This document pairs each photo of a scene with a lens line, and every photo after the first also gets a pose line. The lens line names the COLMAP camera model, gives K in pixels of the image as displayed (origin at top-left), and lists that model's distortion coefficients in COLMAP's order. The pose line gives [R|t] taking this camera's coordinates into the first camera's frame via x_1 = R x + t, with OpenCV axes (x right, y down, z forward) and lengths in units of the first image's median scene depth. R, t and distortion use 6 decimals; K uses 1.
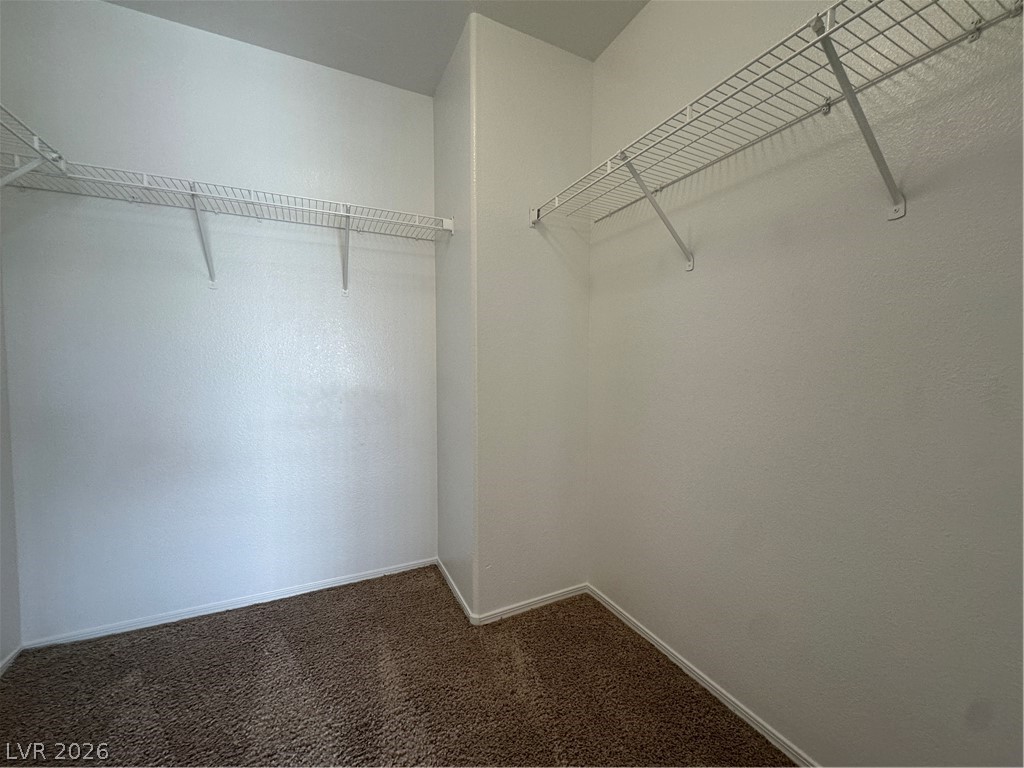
lens RADIAL K [[404.7, 0, 507.2], [0, 404.7, 384.0], [0, 0, 1]] dist [-0.005833, 0.001304]
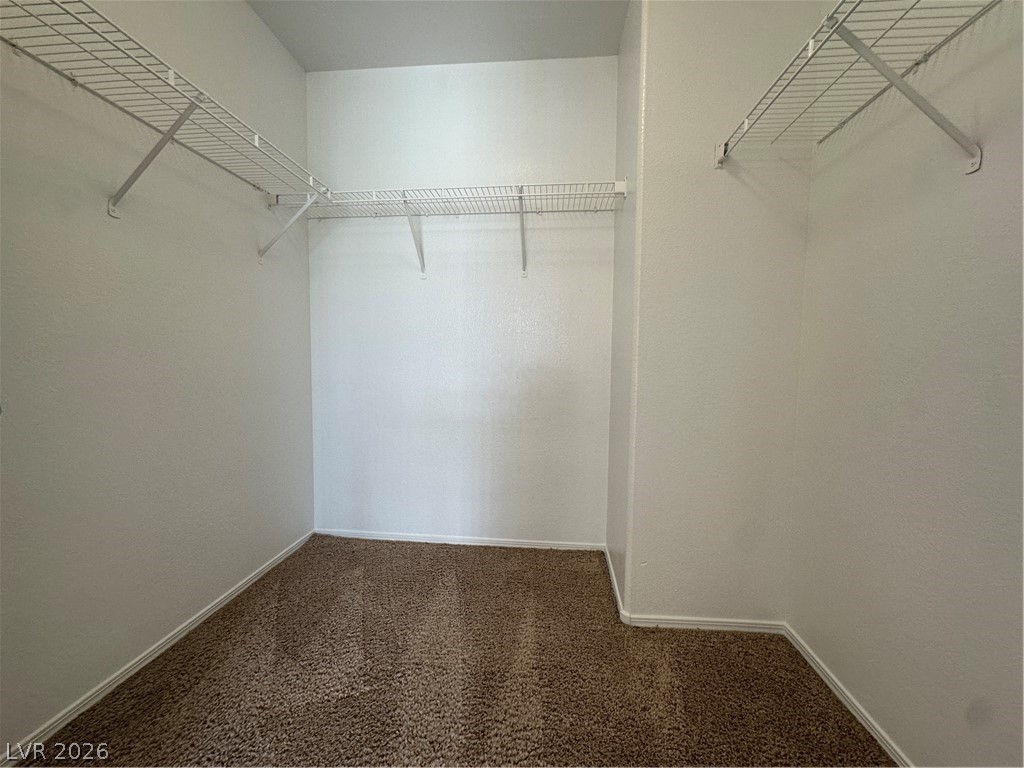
lens RADIAL K [[404.7, 0, 514.5], [0, 404.7, 384.1], [0, 0, 1]] dist [-0.005833, 0.001304]
pose [[0.856605, 0.041933, -0.514267, 0.150097], [-0.034972, 0.999119, 0.023216, 0.044992], [0.514787, -0.001902, 0.857316, 0.090642]]
